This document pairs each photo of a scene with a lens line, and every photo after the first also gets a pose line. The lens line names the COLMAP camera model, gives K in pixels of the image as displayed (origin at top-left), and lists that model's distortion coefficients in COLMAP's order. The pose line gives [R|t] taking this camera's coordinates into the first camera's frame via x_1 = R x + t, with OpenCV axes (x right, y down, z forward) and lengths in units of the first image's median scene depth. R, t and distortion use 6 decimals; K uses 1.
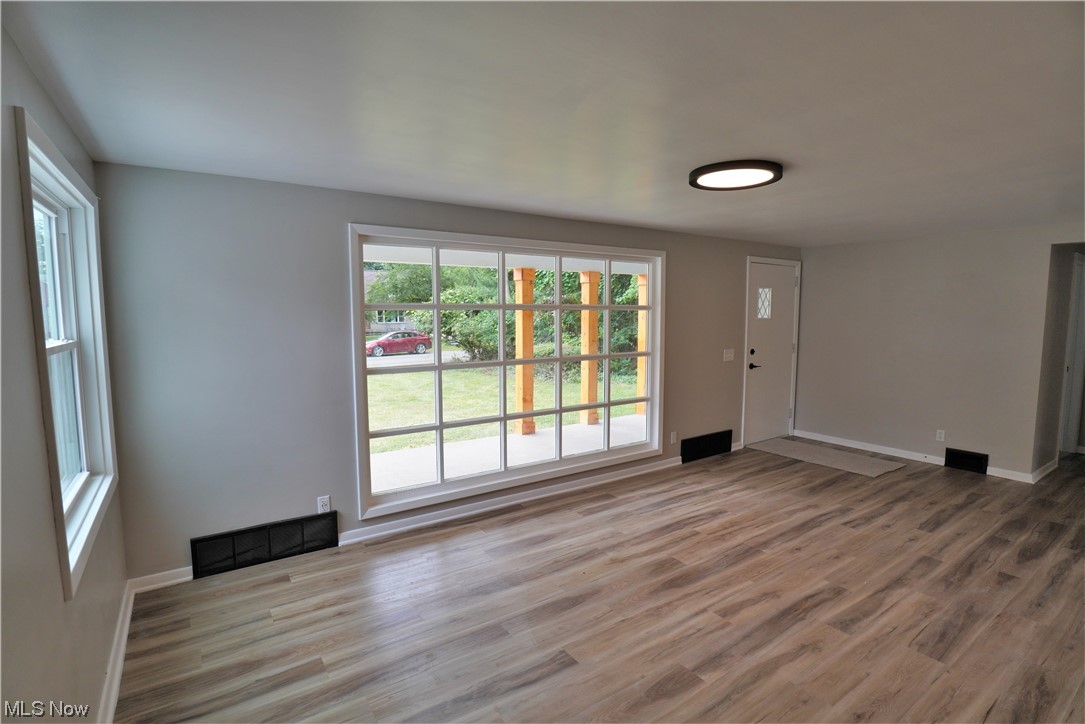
lens RADIAL K [[560.9, 0, 542.5], [0, 560.9, 362.0], [0, 0, 1]] dist [-0.031010, 0.010840]
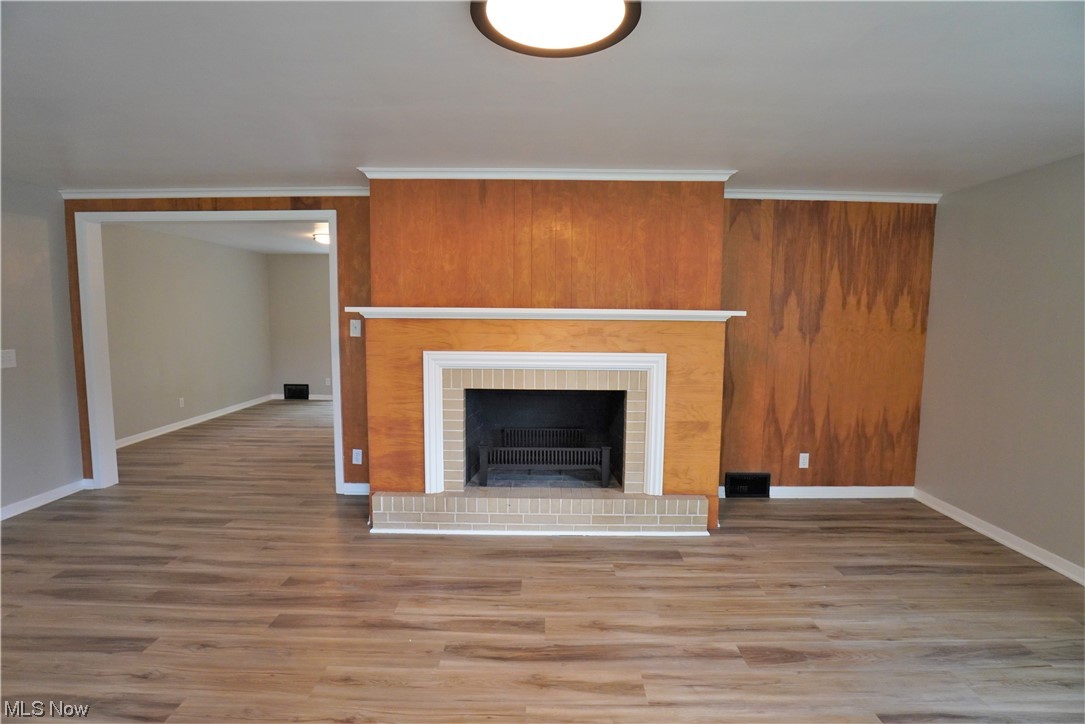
lens RADIAL K [[516.9, 0, 542.5], [0, 516.9, 362.0], [0, 0, 1]] dist [-0.030232, 0.000687]
pose [[-0.818673, -0.059078, 0.571213, 0.062912], [0.040423, 0.986298, 0.159944, -0.087775], [-0.572836, 0.154032, -0.805067, 1.511360]]
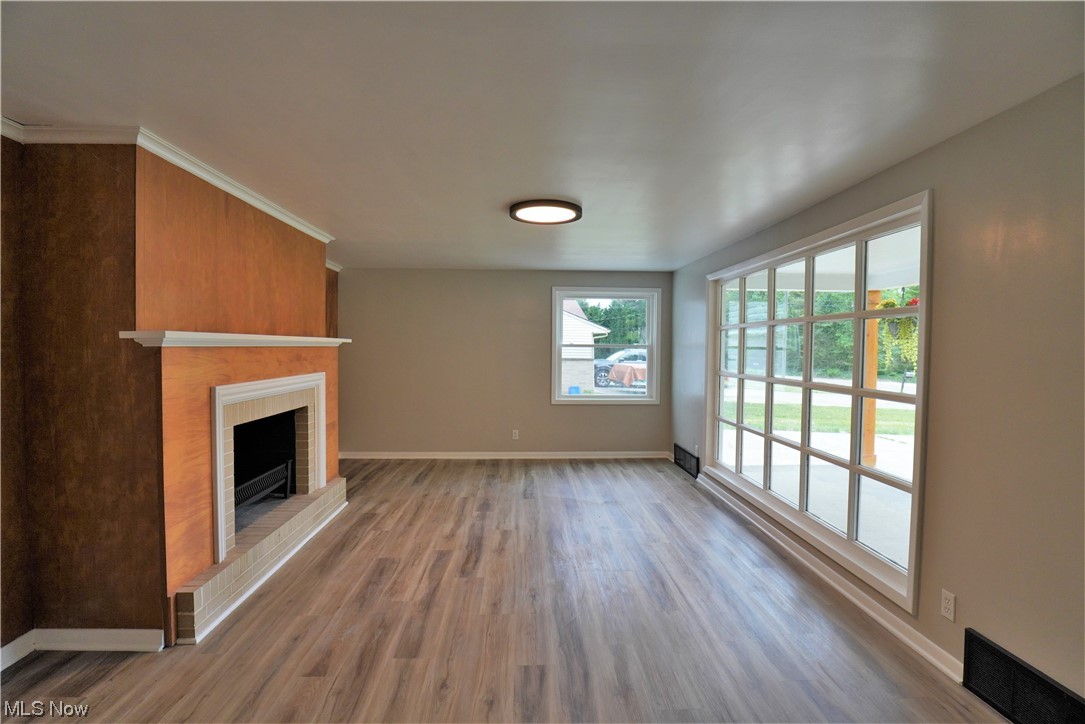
lens RADIAL K [[502.1, 0, 542.5], [0, 502.1, 362.0], [0, 0, 1]] dist [-0.002754, -0.000351]
pose [[-0.550279, 0.017159, -0.834805, 1.344202], [-0.085943, 0.993315, 0.077067, -0.103051], [0.830546, 0.114154, -0.545125, 1.711543]]
